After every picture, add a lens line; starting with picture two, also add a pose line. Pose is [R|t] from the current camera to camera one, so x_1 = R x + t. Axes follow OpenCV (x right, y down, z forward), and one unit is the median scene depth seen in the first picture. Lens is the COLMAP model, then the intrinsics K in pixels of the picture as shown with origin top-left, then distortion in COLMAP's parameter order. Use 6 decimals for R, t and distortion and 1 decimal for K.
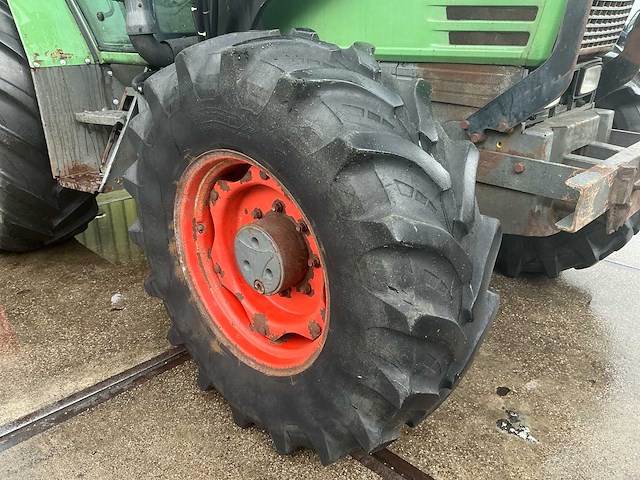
lens RADIAL K [[533.2, 0, 320.4], [0, 533.2, 245.0], [0, 0, 1]] dist [0.108717, -0.214599]
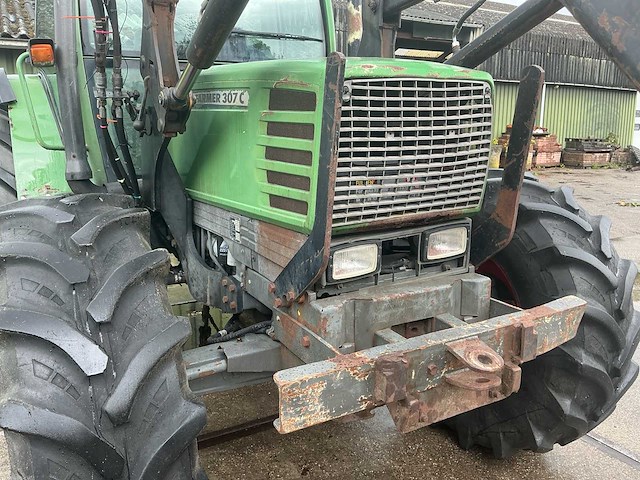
lens RADIAL K [[533.2, 0, 321.8], [0, 533.2, 239.6], [0, 0, 1]] dist [0.108717, -0.214599]
pose [[0.955485, 0.052603, -0.290311, 0.625877], [-0.107426, 0.978462, -0.176271, -0.150112], [0.274786, 0.199612, 0.940557, 0.117781]]
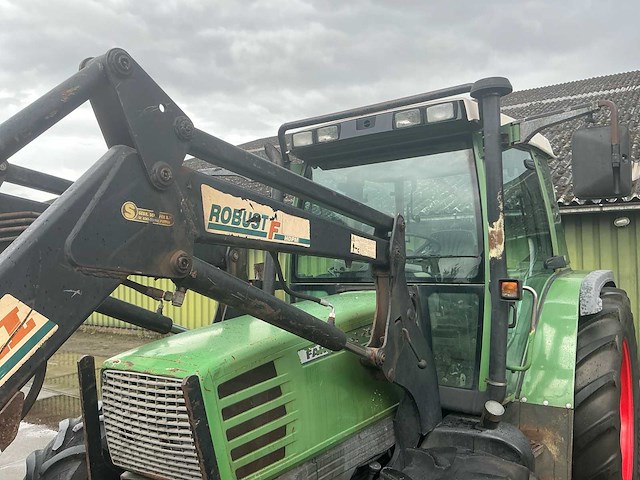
lens RADIAL K [[533.2, 0, 318.7], [0, 533.2, 237.1], [0, 0, 1]] dist [0.108717, -0.214599]
pose [[0.163010, -0.036503, -0.985949, 1.689696], [-0.355928, 0.929847, -0.093273, -0.850301], [0.920187, 0.366131, 0.138582, 0.975985]]
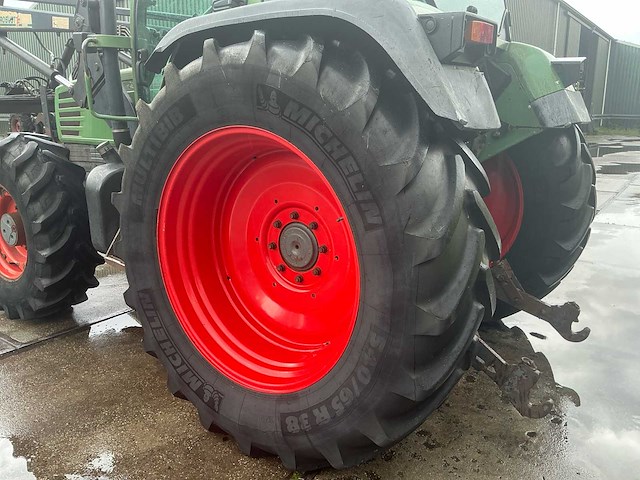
lens RADIAL K [[533.2, 0, 322.6], [0, 533.2, 238.2], [0, 0, 1]] dist [0.108717, -0.214599]
pose [[-0.988906, 0.027698, -0.145939, -0.241755], [-0.063211, 0.810601, 0.582177, -1.608576], [0.134423, 0.584943, -0.799858, 3.640322]]
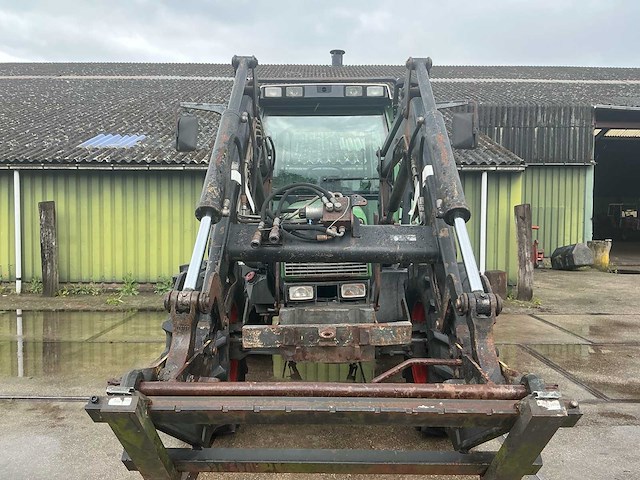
lens RADIAL K [[533.2, 0, 324.2], [0, 533.2, 242.0], [0, 0, 1]] dist [0.108717, -0.214599]
pose [[0.697678, 0.032113, -0.715692, 1.971991], [-0.274726, 0.934615, -0.225875, -0.017732], [0.661643, 0.354207, 0.660883, -0.405762]]
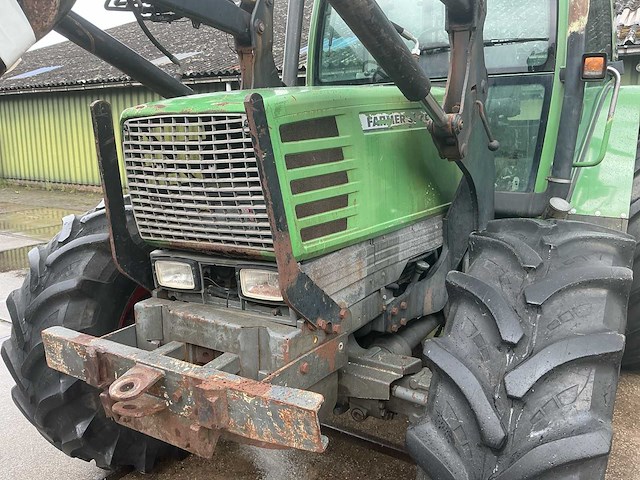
lens RADIAL K [[533.2, 0, 320.7], [0, 533.2, 241.4], [0, 0, 1]] dist [0.108717, -0.214599]
pose [[0.210196, 0.189062, -0.959205, 1.449346], [-0.372193, 0.922719, 0.100309, -0.542996], [0.904041, 0.335925, 0.264319, 0.944770]]
